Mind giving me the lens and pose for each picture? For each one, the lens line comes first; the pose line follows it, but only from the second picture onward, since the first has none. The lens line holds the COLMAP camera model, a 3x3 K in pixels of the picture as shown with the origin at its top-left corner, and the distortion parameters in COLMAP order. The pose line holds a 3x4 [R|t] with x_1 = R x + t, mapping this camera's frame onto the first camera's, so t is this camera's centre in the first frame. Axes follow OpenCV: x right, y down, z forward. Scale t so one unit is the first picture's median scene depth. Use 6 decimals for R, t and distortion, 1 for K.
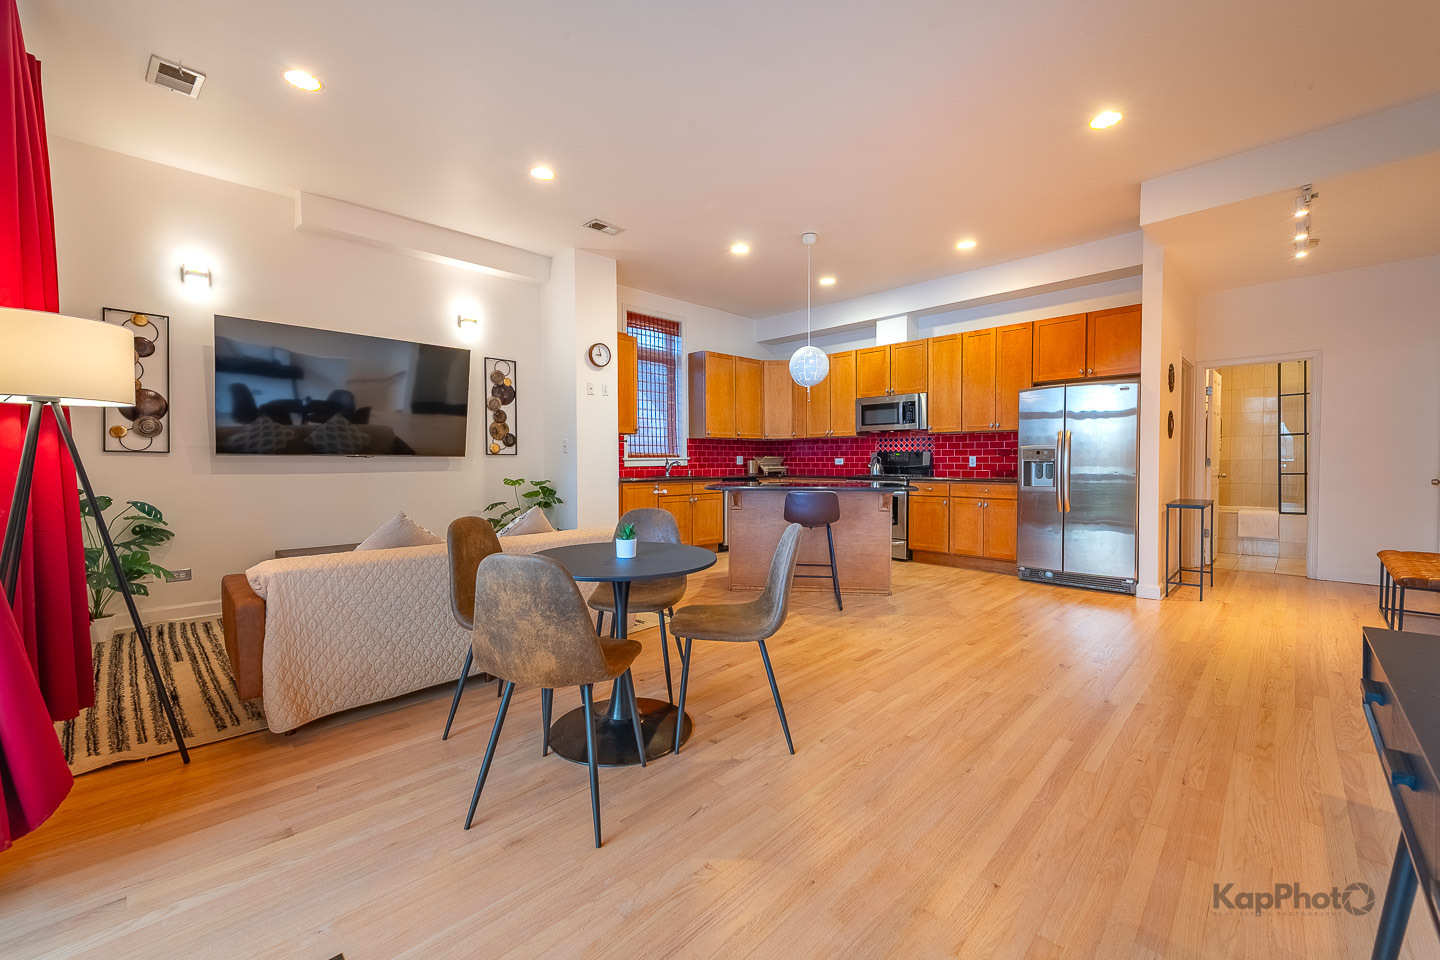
lens RADIAL K [[560.2, 0, 735.3], [0, 560.2, 478.0], [0, 0, 1]] dist [0.000318, -0.000273]
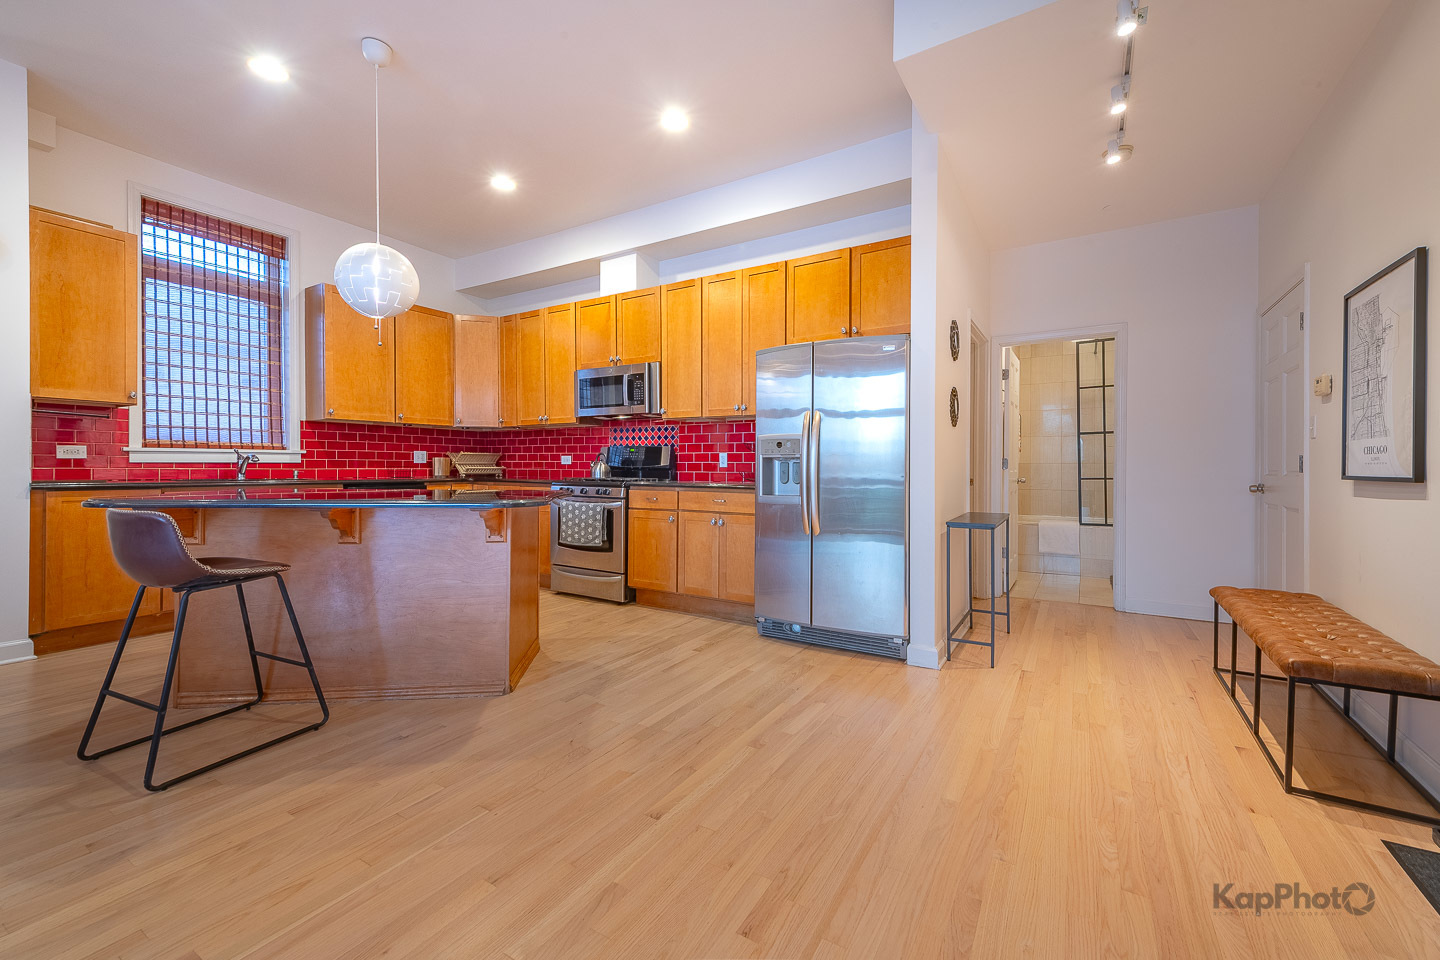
lens RADIAL K [[574.9, 0, 716.3], [0, 574.9, 470.5], [0, 0, 1]] dist [0.011442, -0.000119]
pose [[0.975435, 0.006144, 0.220203, 0.248185], [-0.001334, 0.999757, -0.021986, 0.000092], [-0.220285, 0.021152, 0.975206, 0.275588]]
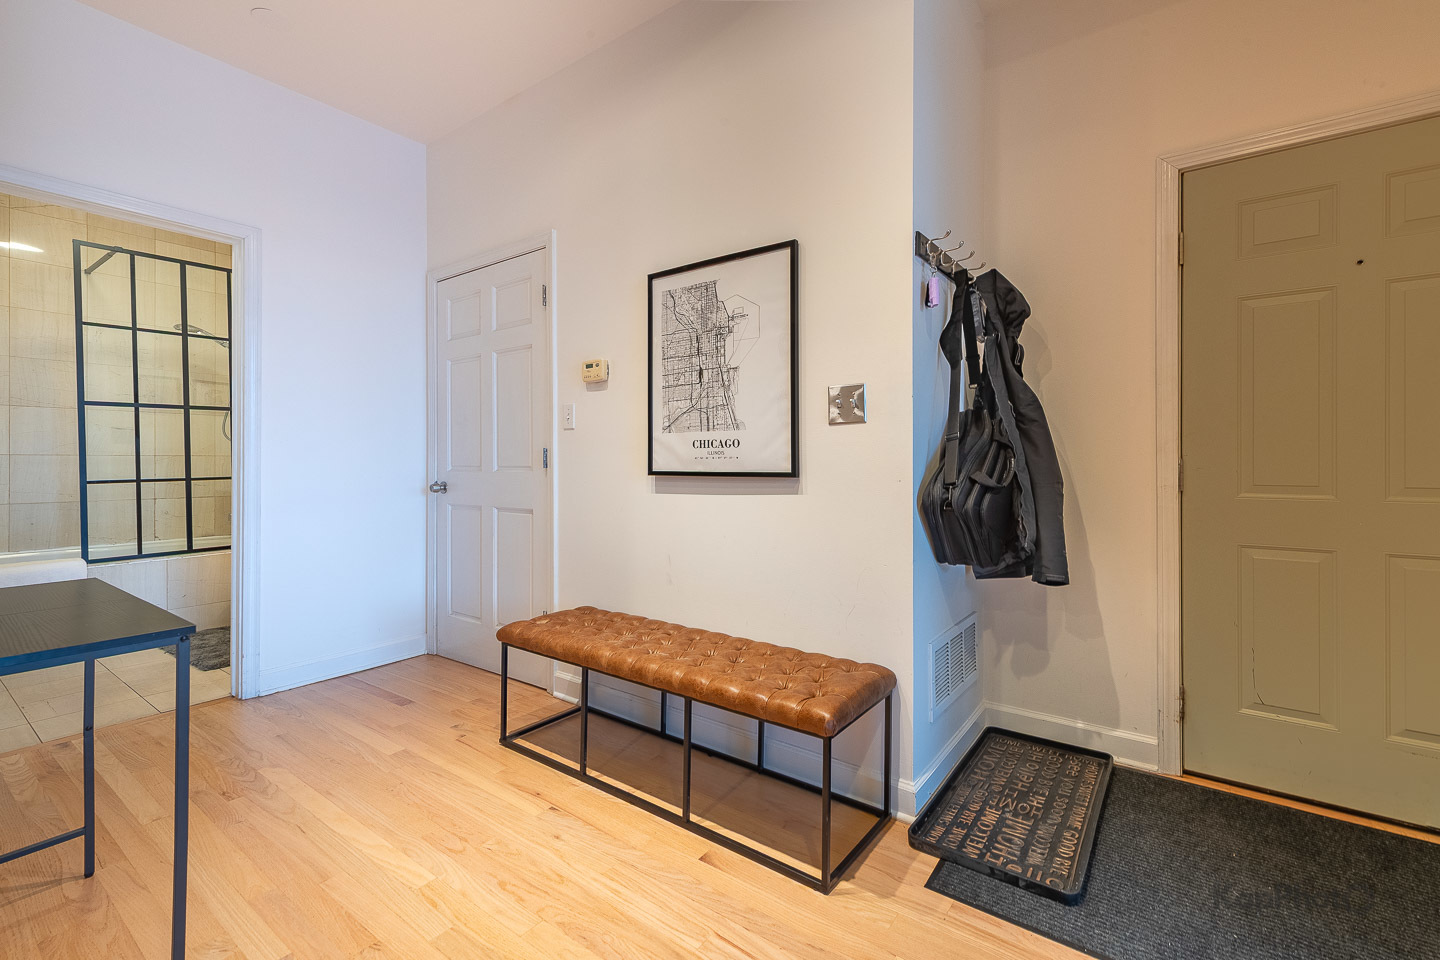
lens RADIAL K [[598.3, 0, 785.2], [0, 598.3, 449.9], [0, 0, 1]] dist [0.001394, 0.000016]
pose [[-0.193303, 0.016697, 0.980997, 0.360696], [0.032749, 0.999408, -0.010557, -0.011035], [-0.980592, 0.030086, -0.193735, 0.534853]]
